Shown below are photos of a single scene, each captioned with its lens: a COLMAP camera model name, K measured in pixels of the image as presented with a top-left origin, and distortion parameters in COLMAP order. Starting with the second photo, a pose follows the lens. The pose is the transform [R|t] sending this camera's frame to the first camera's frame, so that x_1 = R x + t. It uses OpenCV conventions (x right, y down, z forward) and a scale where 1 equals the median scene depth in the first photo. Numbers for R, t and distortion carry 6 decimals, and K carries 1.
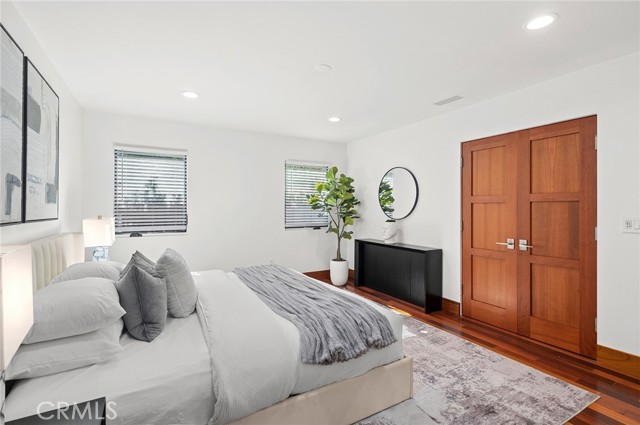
lens RADIAL K [[299.7, 0, 323.2], [0, 299.7, 207.6], [0, 0, 1]] dist [0.003190, 0.000420]
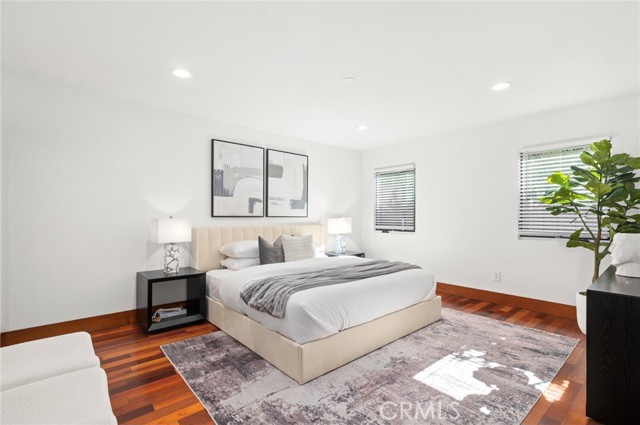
lens RADIAL K [[299.7, 0, 321.5], [0, 299.7, 216.3], [0, 0, 1]] dist [0.003190, 0.000420]
pose [[0.196620, -0.000925, -0.980479, 0.720715], [0.000305, 1.000000, -0.000883, 0.023607], [0.980480, -0.000125, 0.196620, 0.464345]]
